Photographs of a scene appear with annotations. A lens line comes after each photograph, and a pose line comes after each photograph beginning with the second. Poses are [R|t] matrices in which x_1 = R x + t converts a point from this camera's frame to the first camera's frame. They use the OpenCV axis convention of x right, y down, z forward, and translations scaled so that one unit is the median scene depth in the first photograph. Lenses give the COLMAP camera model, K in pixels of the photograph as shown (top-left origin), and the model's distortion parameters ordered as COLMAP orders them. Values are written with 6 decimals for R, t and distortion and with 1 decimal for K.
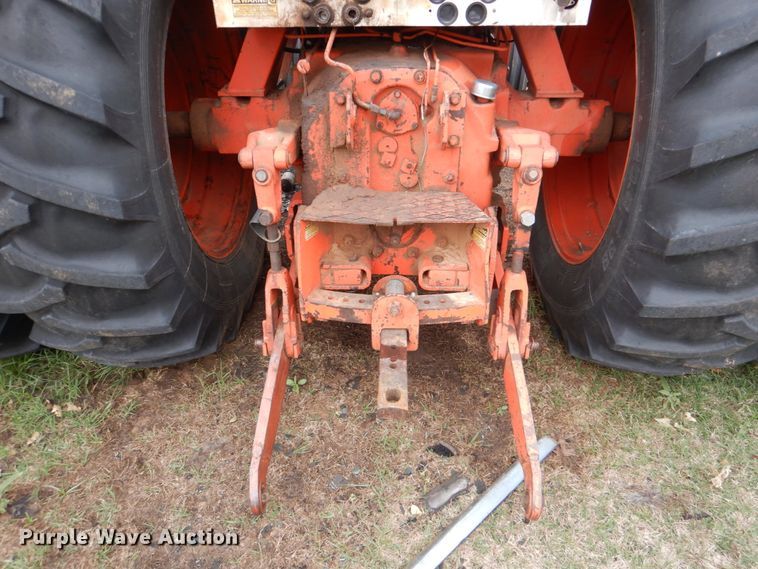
lens RADIAL K [[544.1, 0, 375.3], [0, 544.1, 284.2], [0, 0, 1]] dist [0.017902, -0.001895]
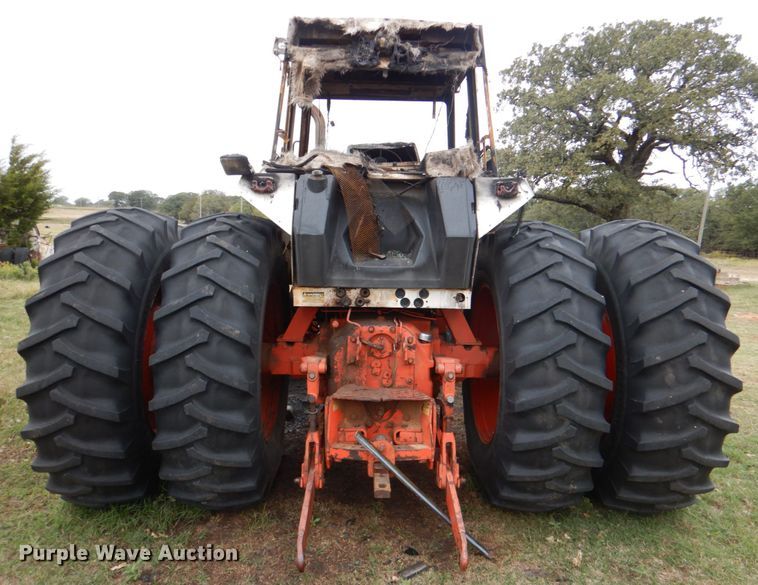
lens RADIAL K [[617.4, 0, 381.0], [0, 617.4, 294.4], [0, 0, 1]] dist [-0.002265, 0.004670]
pose [[0.997179, 0.021693, 0.071851, -0.118755], [0.012522, 0.895816, -0.444248, 0.476969], [-0.074002, 0.443895, 0.893018, -1.012632]]
